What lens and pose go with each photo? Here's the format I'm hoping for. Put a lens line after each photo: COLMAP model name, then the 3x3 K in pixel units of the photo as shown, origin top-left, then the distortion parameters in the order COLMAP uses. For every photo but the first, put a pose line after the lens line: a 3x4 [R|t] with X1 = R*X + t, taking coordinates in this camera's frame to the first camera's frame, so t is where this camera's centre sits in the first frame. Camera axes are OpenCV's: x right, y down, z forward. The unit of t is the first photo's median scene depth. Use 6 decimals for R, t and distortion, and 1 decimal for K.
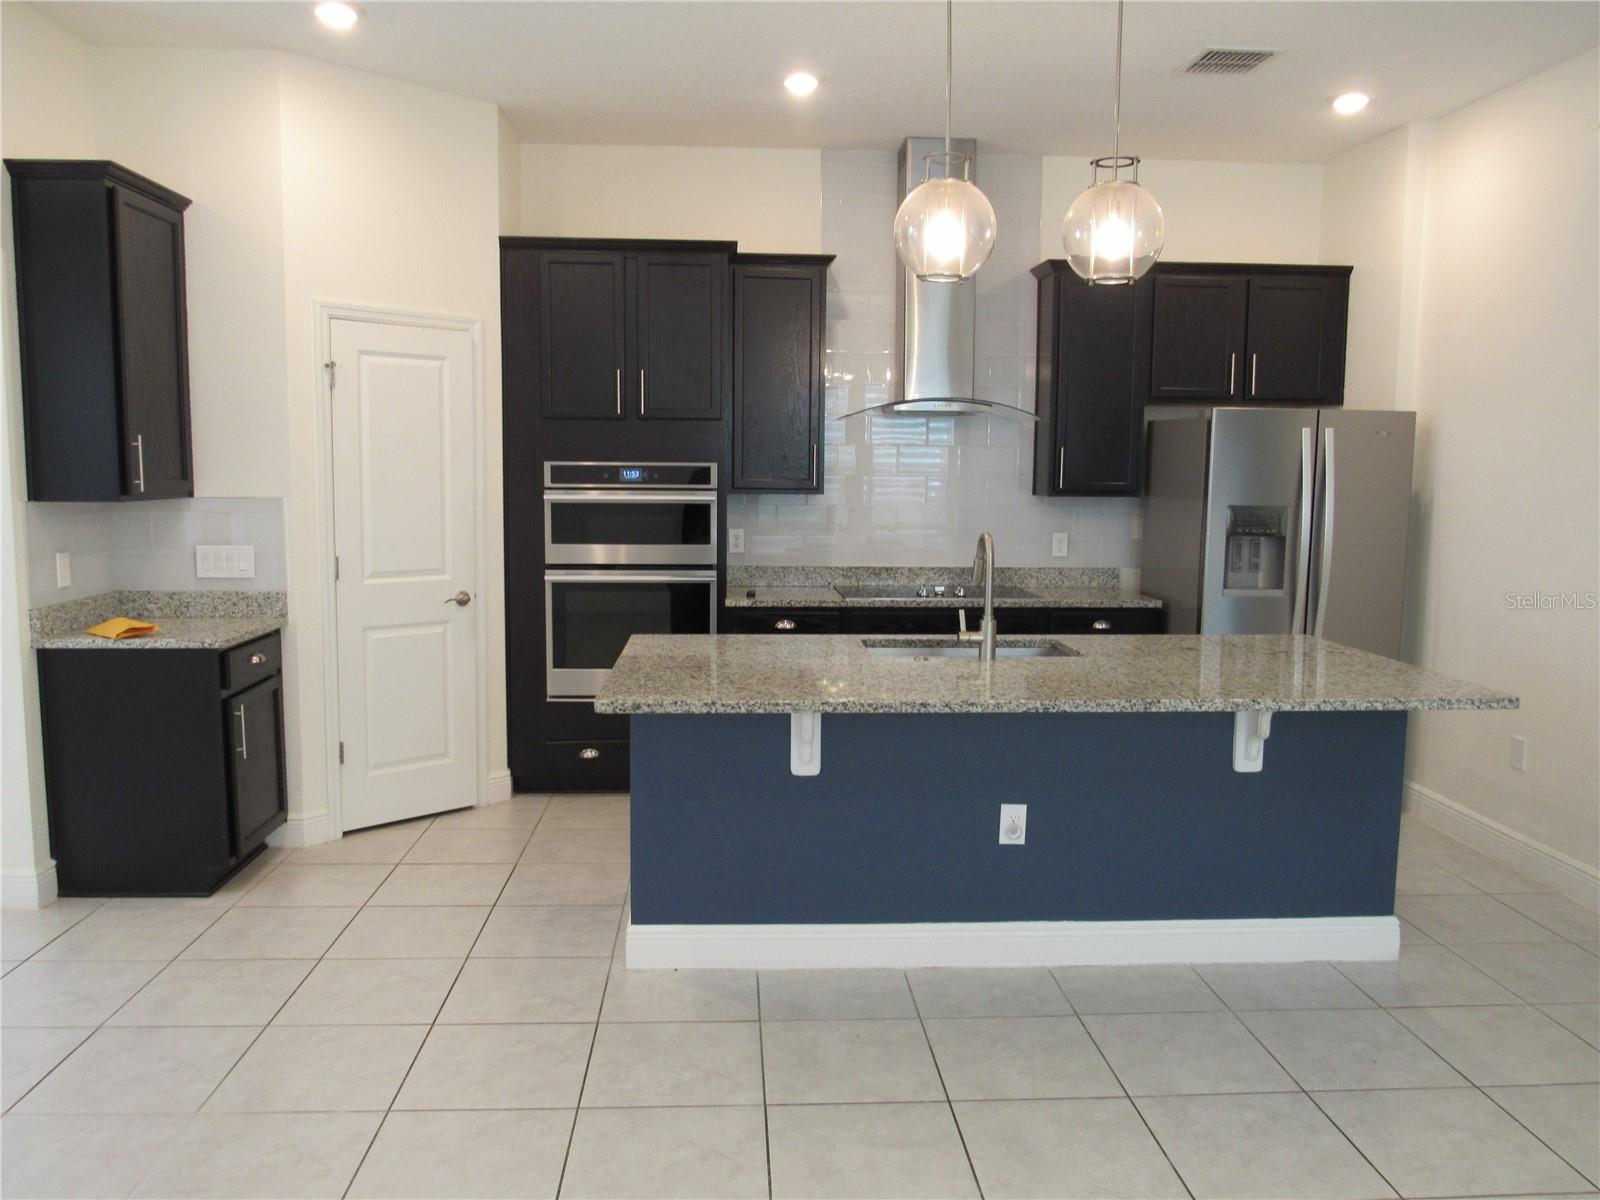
lens RADIAL K [[1209.1, 0, 799.7], [0, 1209.1, 594.3], [0, 0, 1]] dist [-0.031988, 0.009690]
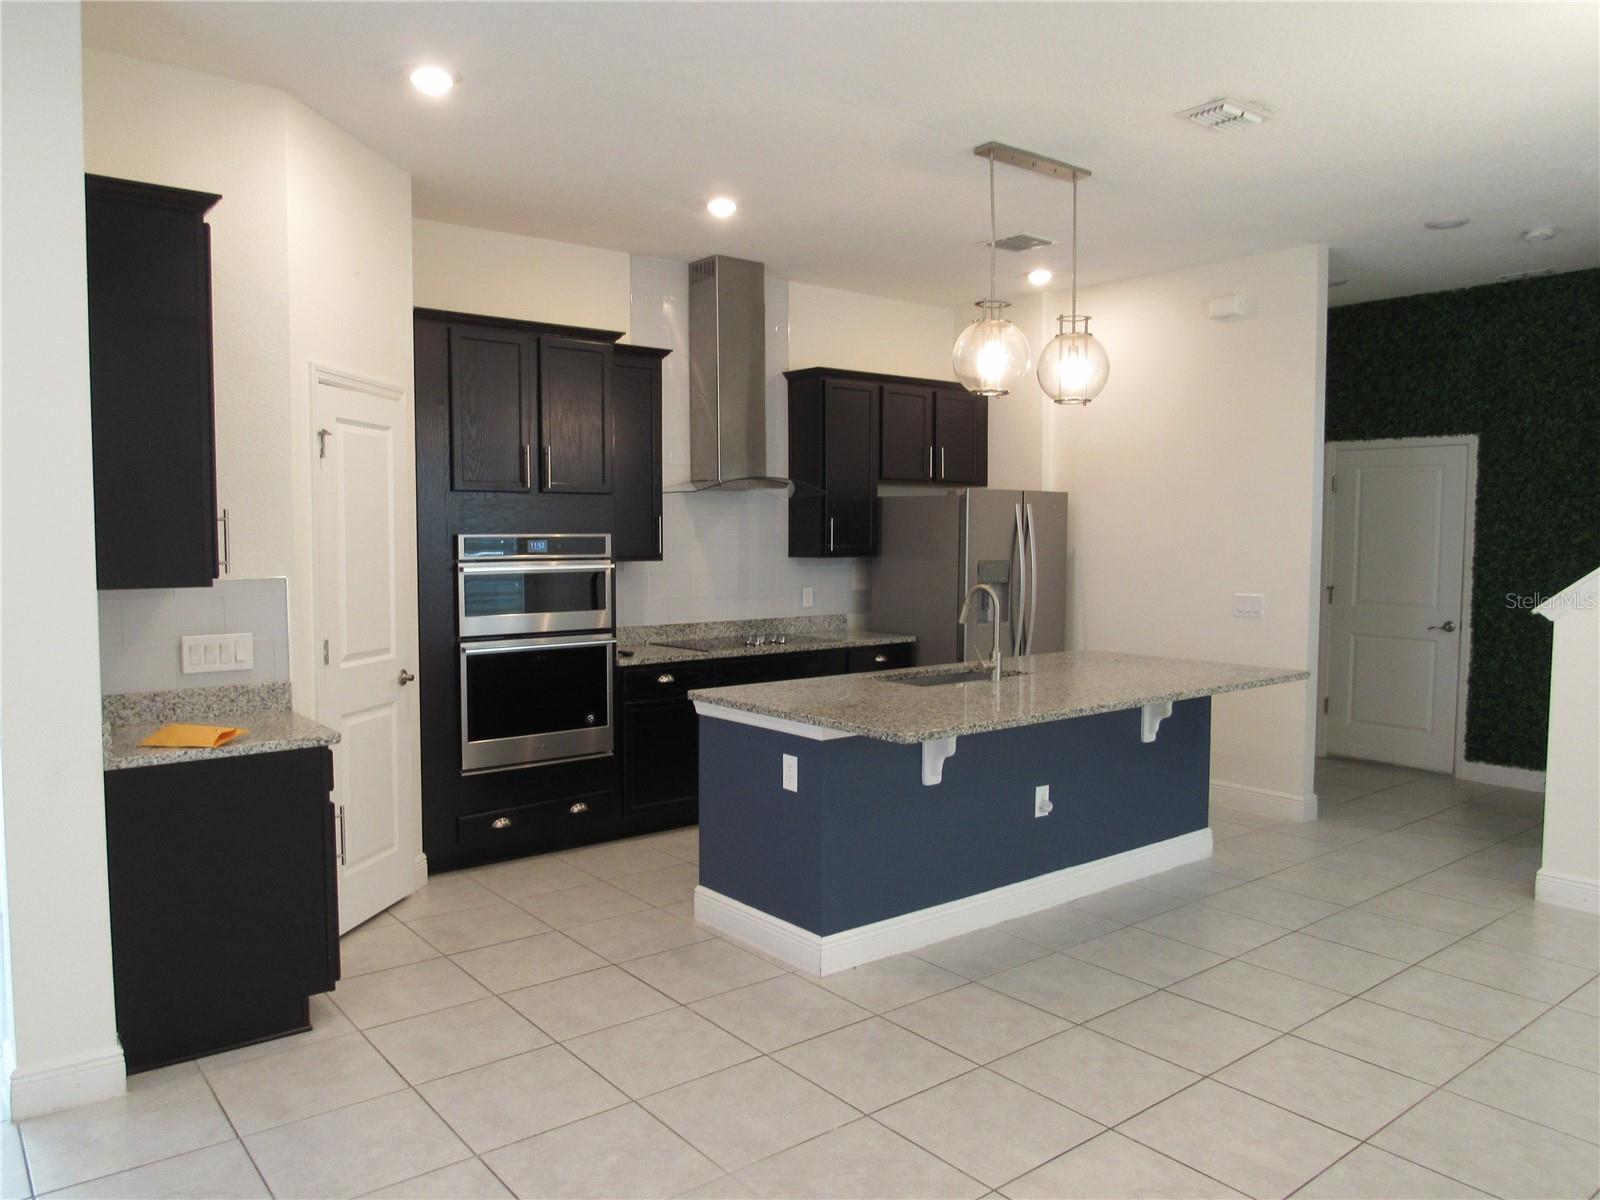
lens RADIAL K [[1140.0, 0, 796.5], [0, 1140.0, 595.5], [0, 0, 1]] dist [-0.030343, 0.009526]
pose [[0.818661, -0.041919, 0.572745, -0.584558], [0.069732, 0.997209, -0.026687, -0.016948], [-0.570028, 0.061786, 0.819299, 0.083779]]
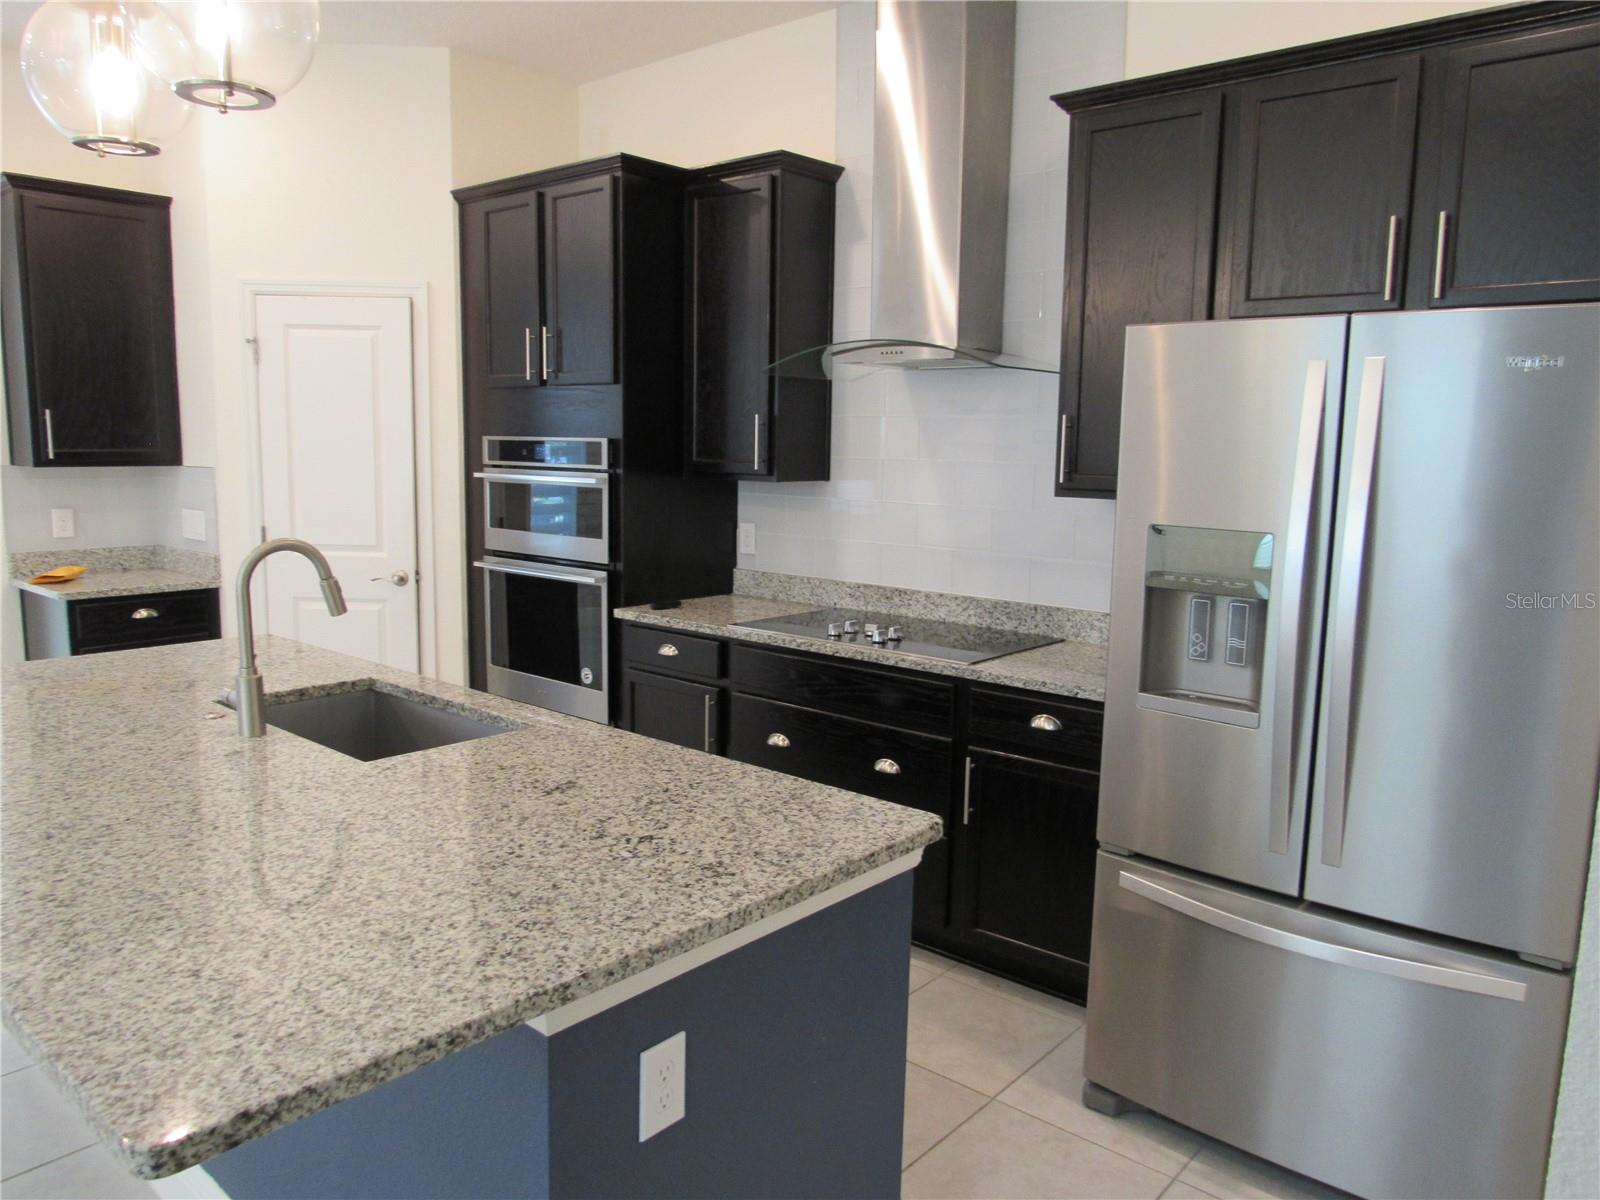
lens RADIAL K [[1140.0, 0, 796.2], [0, 1140.0, 598.4], [0, 0, 1]] dist [-0.030343, 0.009526]
pose [[0.717150, 0.098826, -0.689876, 0.624020], [-0.085305, 0.994899, 0.053844, -0.061169], [0.691679, 0.020235, 0.721922, 0.613639]]
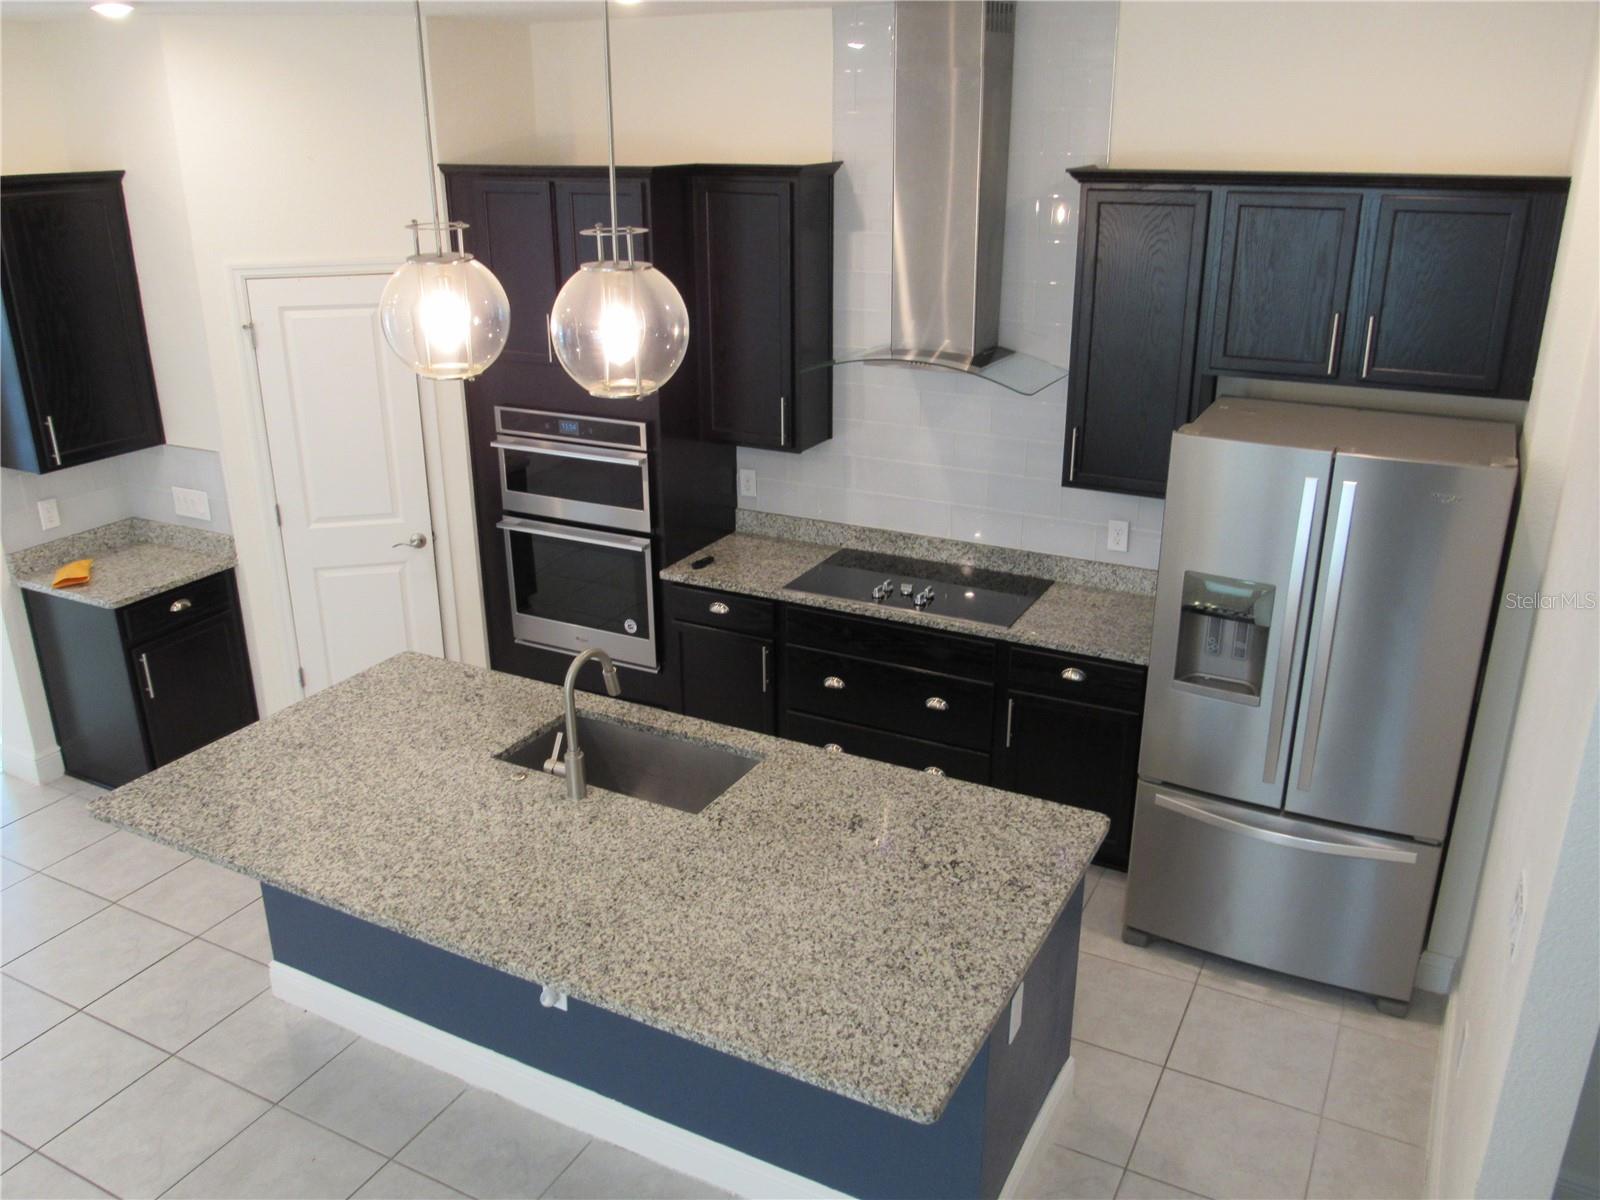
lens RADIAL K [[1289.1, 0, 799.5], [0, 1289.1, 596.7], [0, 0, 1]] dist [-0.027498, 0.000083]
pose [[0.856592, 0.166314, -0.488457, 0.576654], [-0.042666, 0.966219, 0.254165, -0.260365], [0.514228, -0.196875, 0.834752, 0.275700]]
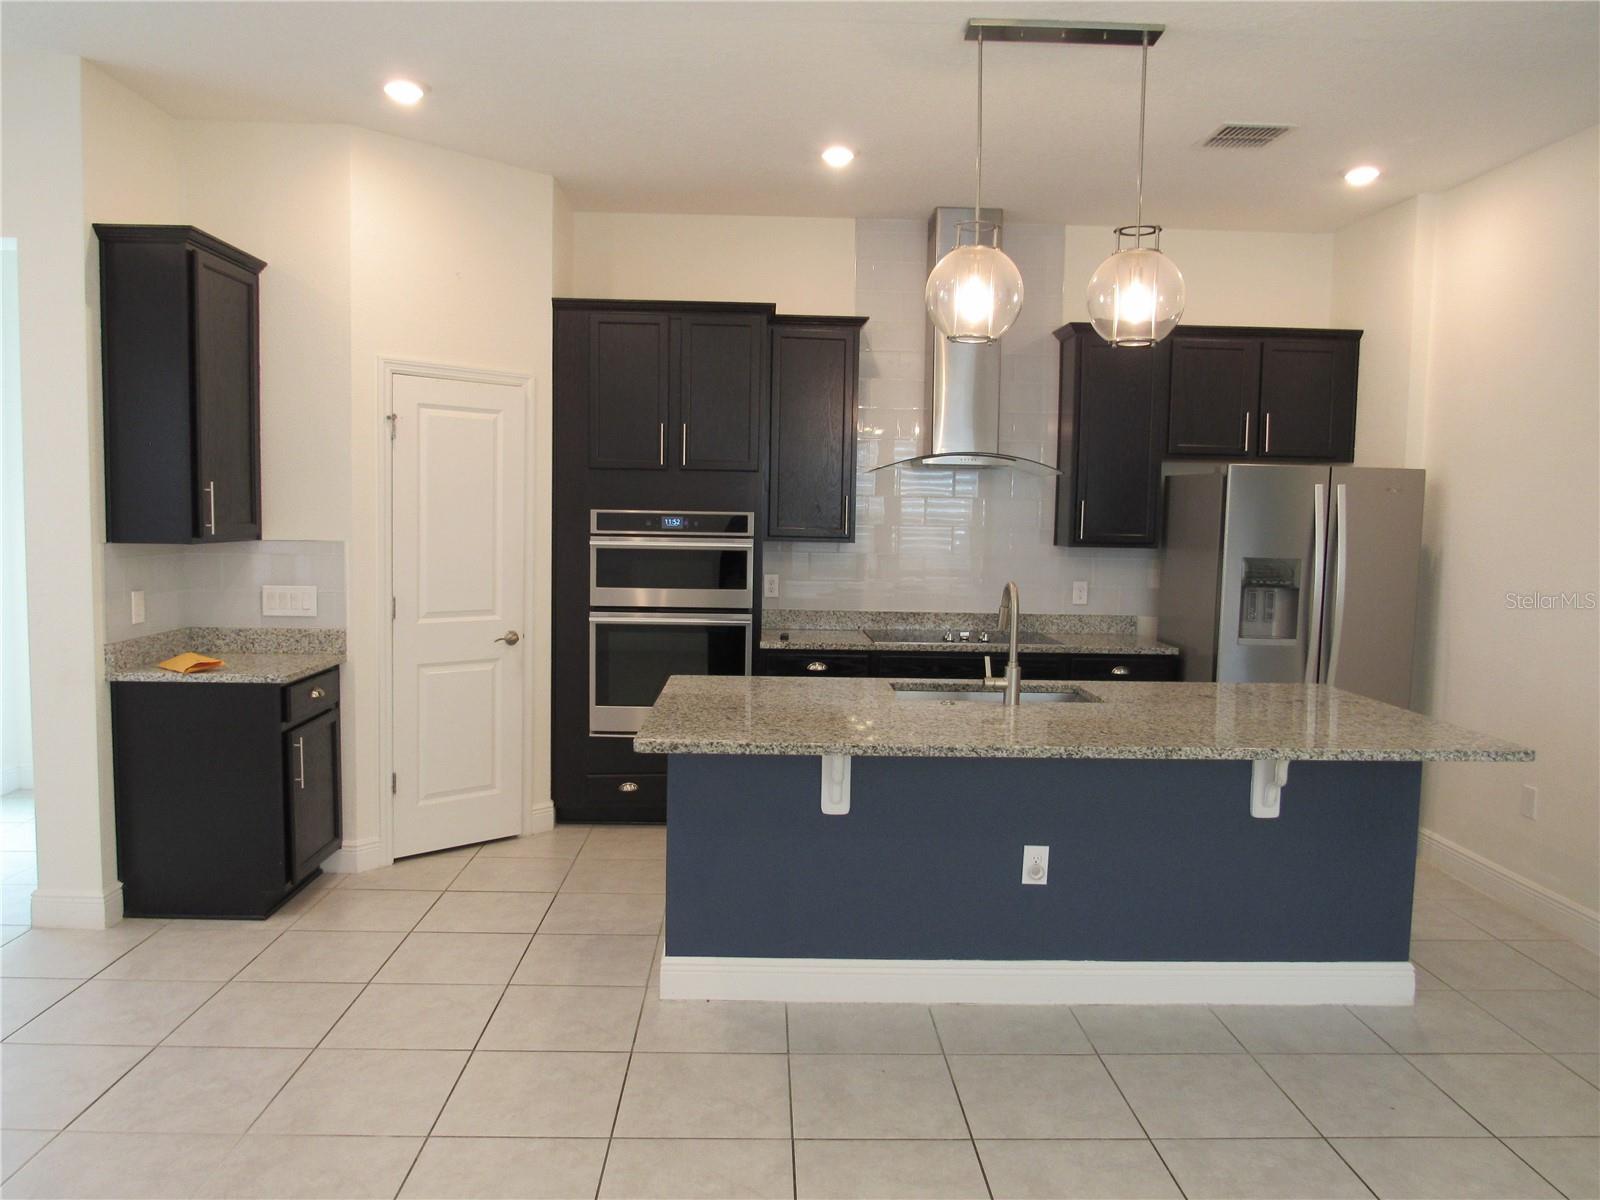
lens RADIAL K [[1140.0, 0, 799.2], [0, 1140.0, 597.0], [0, 0, 1]] dist [-0.030343, 0.009526]
pose [[0.999576, 0.011589, -0.026716, -0.001743], [-0.012441, 0.999412, -0.031957, -0.004037], [0.026330, 0.032276, 0.999132, 0.011505]]
